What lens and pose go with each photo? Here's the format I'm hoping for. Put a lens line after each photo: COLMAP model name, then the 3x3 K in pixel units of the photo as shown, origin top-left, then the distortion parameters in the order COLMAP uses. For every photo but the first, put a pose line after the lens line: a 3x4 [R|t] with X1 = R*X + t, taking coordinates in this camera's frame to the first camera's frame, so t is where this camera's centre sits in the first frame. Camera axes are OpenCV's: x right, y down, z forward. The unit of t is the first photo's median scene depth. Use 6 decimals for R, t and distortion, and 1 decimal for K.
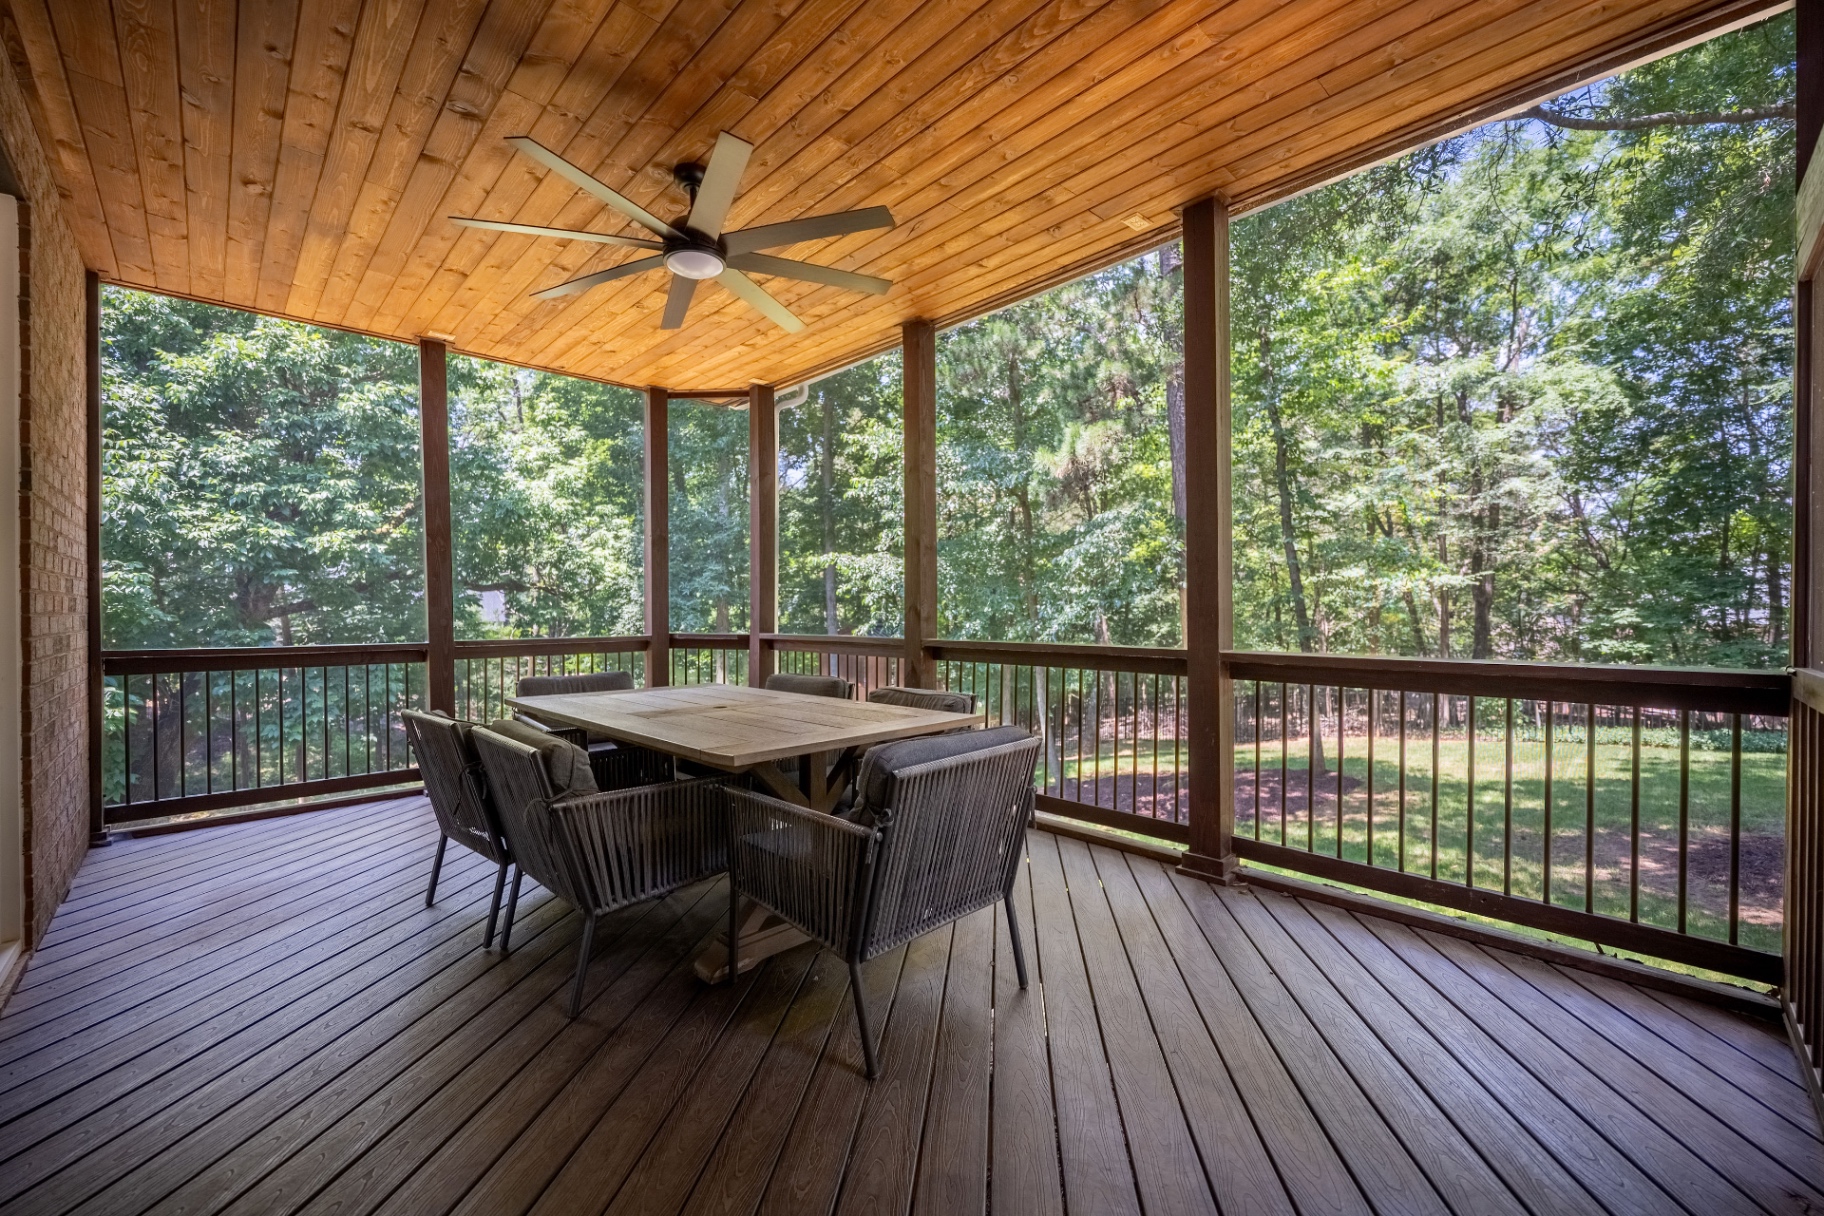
lens RADIAL K [[740.1, 0, 926.0], [0, 740.1, 613.2], [0, 0, 1]] dist [0.000263, 0.000020]
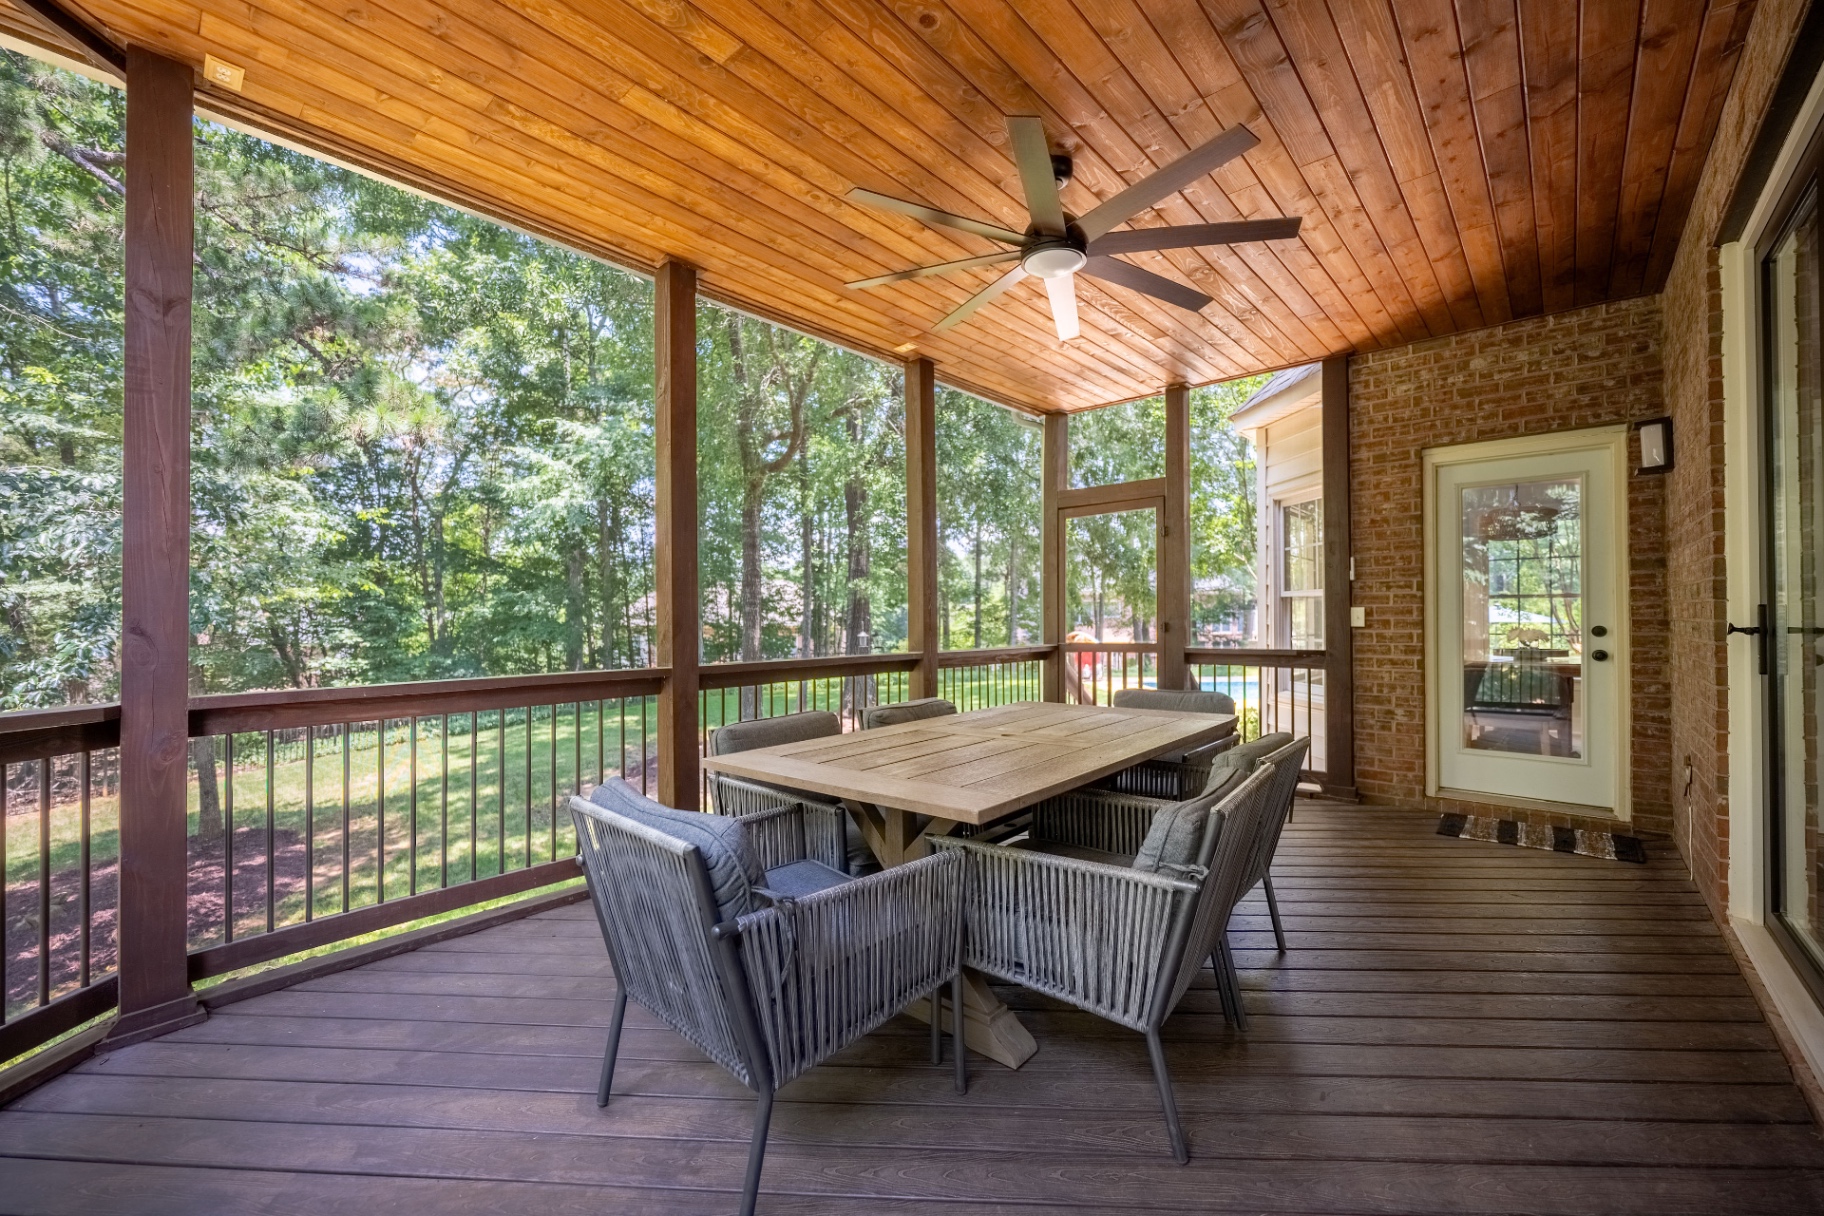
lens RADIAL K [[740.1, 0, 926.0], [0, 740.1, 613.2], [0, 0, 1]] dist [0.000263, 0.000020]
pose [[-0.090536, 0.013618, 0.995800, -0.468281], [0.015058, 0.999811, -0.012304, -0.003300], [-0.995779, 0.013880, -0.090724, 0.478184]]
